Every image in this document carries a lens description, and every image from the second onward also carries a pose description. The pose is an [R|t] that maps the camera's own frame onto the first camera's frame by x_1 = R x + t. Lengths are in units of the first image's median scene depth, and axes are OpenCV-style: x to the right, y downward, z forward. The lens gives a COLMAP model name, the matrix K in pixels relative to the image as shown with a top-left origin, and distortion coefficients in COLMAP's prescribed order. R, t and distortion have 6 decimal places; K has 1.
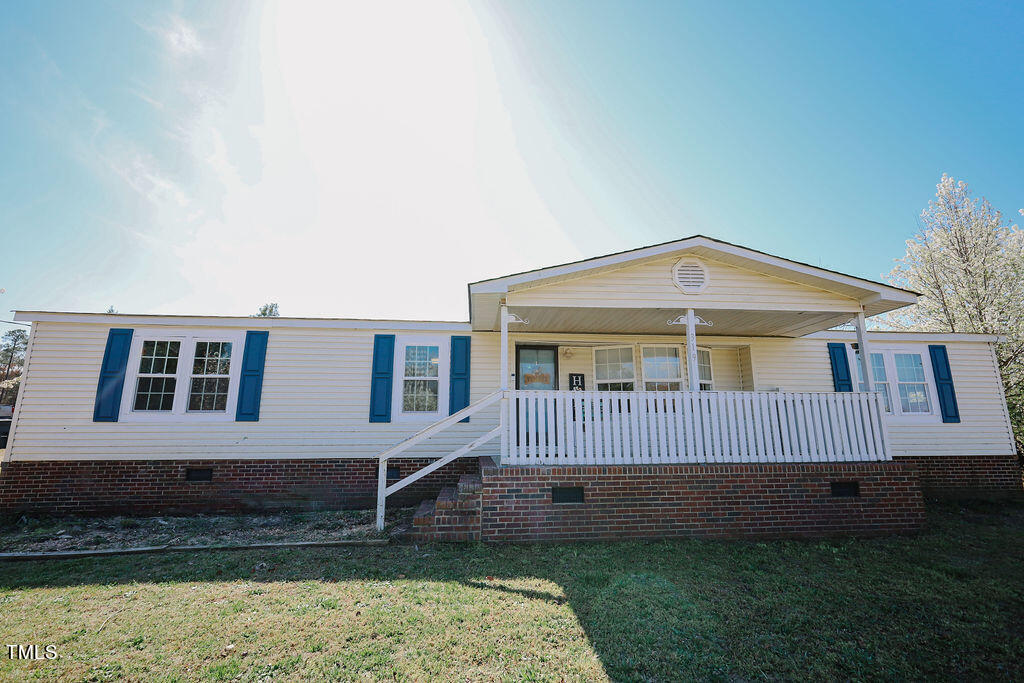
lens RADIAL K [[468.2, 0, 512.0], [0, 468.2, 341.5], [0, 0, 1]] dist [-0.000359, -0.000177]
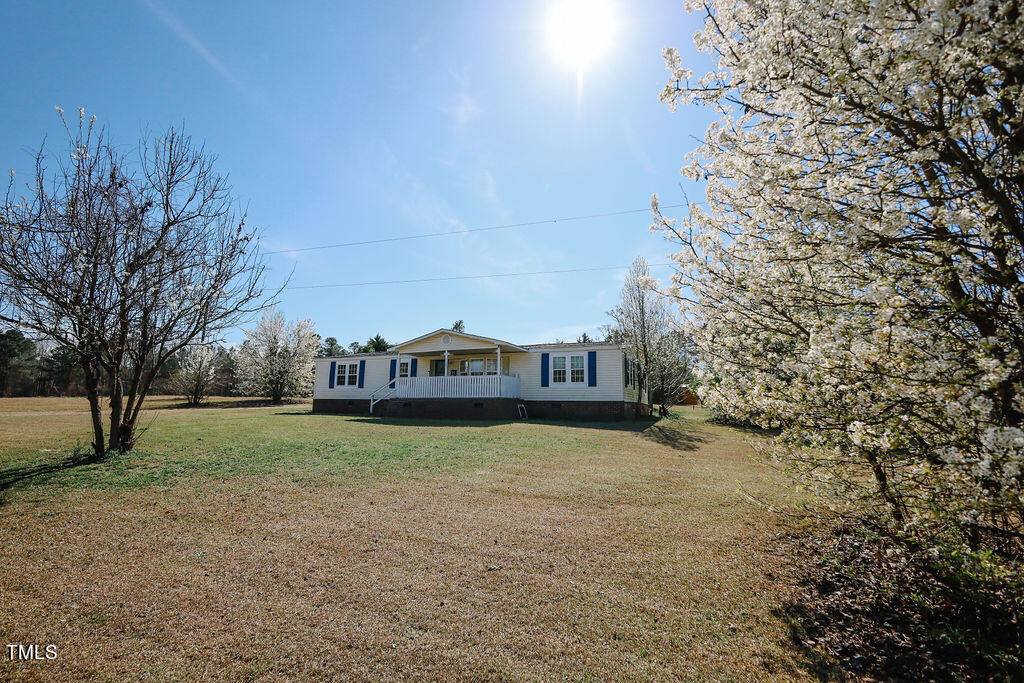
lens RADIAL K [[441.7, 0, 512.0], [0, 441.7, 341.5], [0, 0, 1]] dist [0.000371, -0.000400]
pose [[0.877688, -0.062221, -0.475176, 1.901783], [0.080440, 0.996595, 0.018082, -0.130766], [0.472433, -0.054094, 0.879705, -1.250348]]
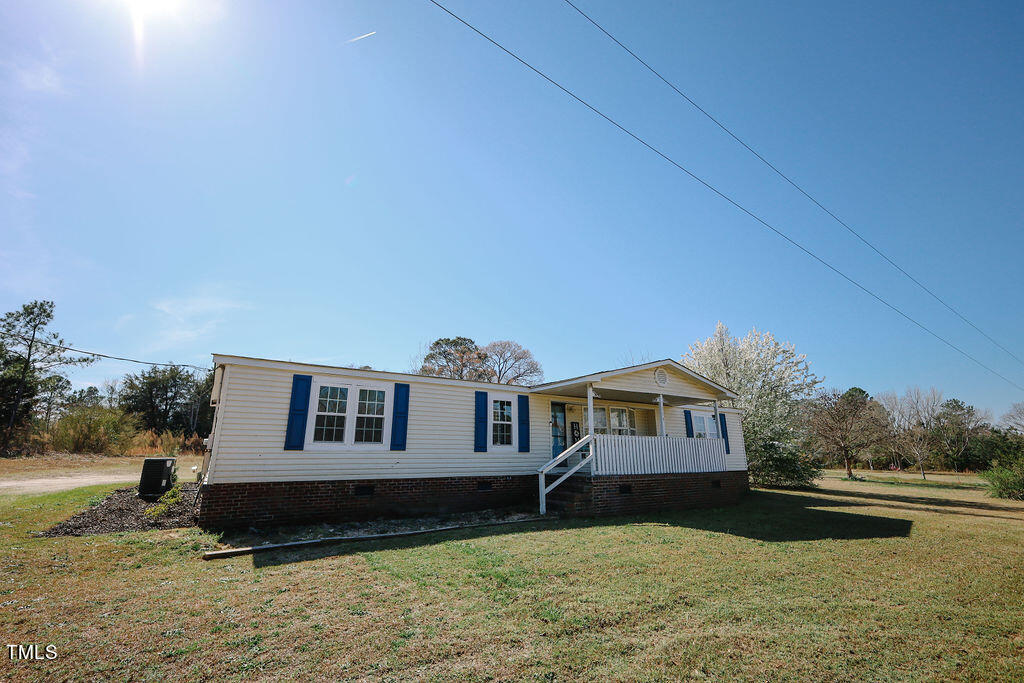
lens RADIAL K [[441.7, 0, 512.0], [0, 441.7, 341.5], [0, 0, 1]] dist [0.000371, -0.000400]
pose [[0.882162, 0.119717, 0.455475, -0.896898], [-0.080081, 0.991197, -0.105426, -0.036597], [-0.464087, 0.056528, 0.883984, -0.319394]]
